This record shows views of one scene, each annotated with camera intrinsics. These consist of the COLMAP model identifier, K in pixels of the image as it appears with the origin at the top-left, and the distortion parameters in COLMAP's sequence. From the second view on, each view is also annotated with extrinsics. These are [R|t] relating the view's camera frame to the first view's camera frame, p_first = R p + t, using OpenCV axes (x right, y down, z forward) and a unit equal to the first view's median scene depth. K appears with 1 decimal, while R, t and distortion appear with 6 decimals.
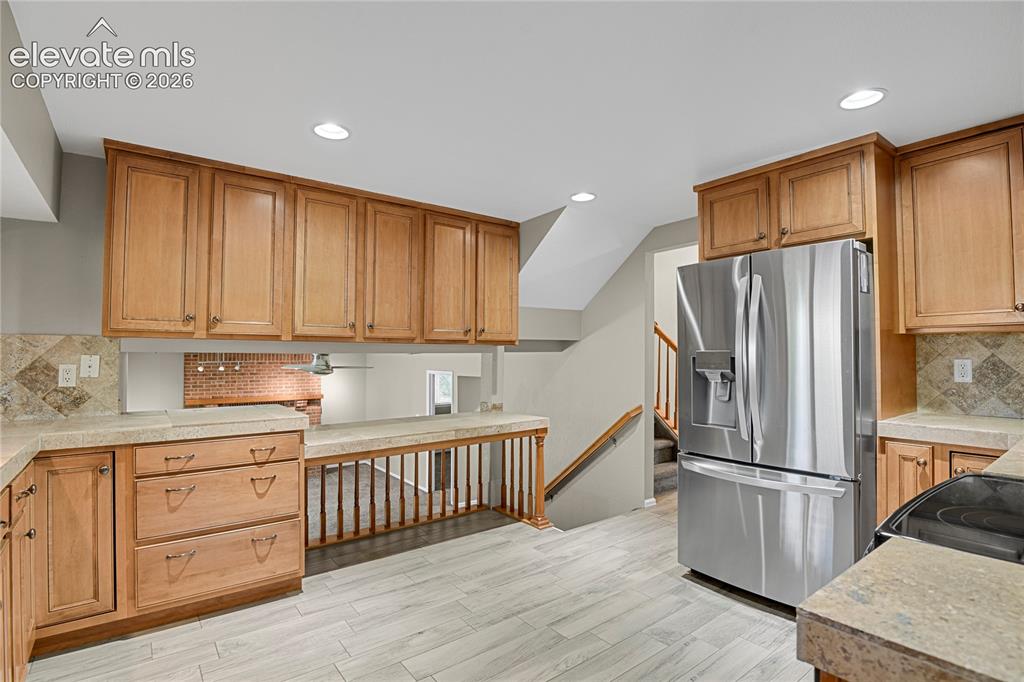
lens RADIAL K [[498.1, 0, 518.3], [0, 498.1, 343.5], [0, 0, 1]] dist [-0.029625, -0.001306]
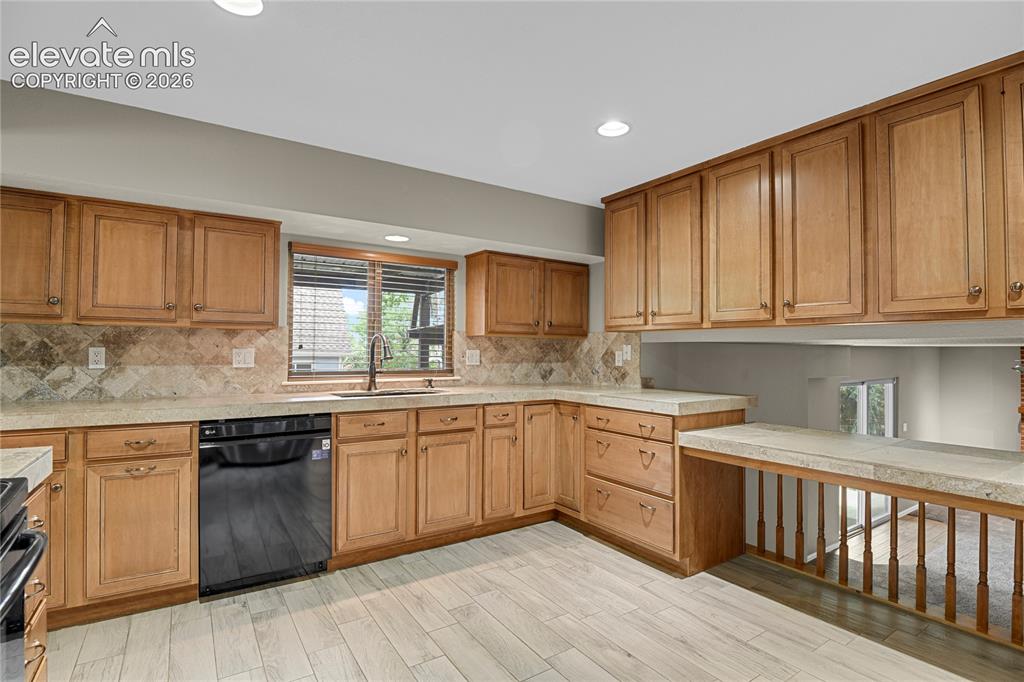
lens RADIAL K [[498.1, 0, 518.3], [0, 498.1, 343.5], [0, 0, 1]] dist [-0.029625, -0.001306]
pose [[-0.071463, -0.018359, -0.997274, 0.628585], [0.014866, 0.999700, -0.019469, 0.044478], [0.997332, -0.016217, -0.071168, 0.791692]]
